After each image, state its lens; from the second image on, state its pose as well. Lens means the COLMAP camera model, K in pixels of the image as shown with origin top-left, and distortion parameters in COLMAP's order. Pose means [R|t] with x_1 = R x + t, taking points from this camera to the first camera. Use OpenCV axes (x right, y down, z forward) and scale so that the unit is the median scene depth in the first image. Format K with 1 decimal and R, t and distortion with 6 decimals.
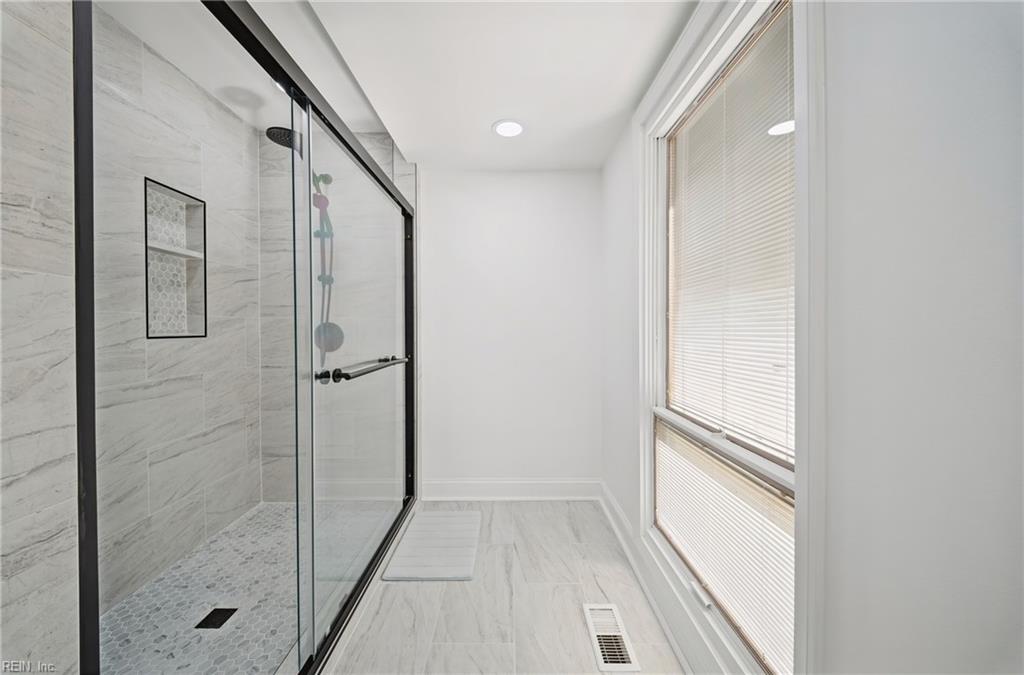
lens RADIAL K [[358.5, 0, 509.1], [0, 358.5, 334.4], [0, 0, 1]] dist [0.013689, -0.008542]
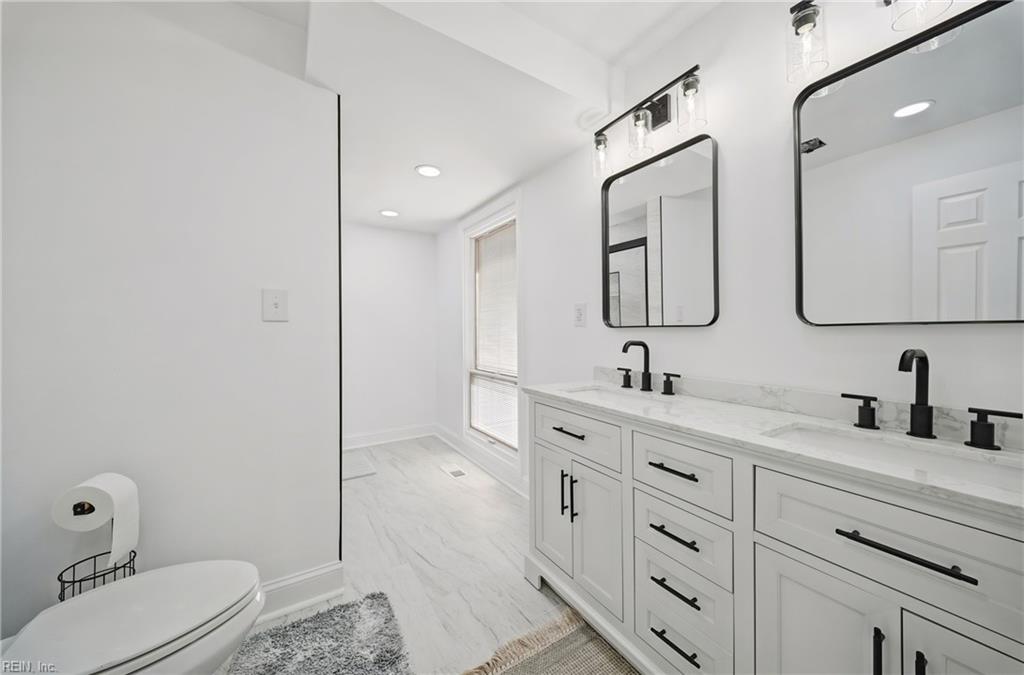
lens RADIAL K [[358.5, 0, 509.1], [0, 358.5, 334.4], [0, 0, 1]] dist [0.013689, -0.008542]
pose [[0.849781, -0.004507, 0.527116, -0.479742], [0.005766, 0.999983, -0.000745, 0.006293], [-0.527104, 0.003672, 0.849793, -0.844988]]
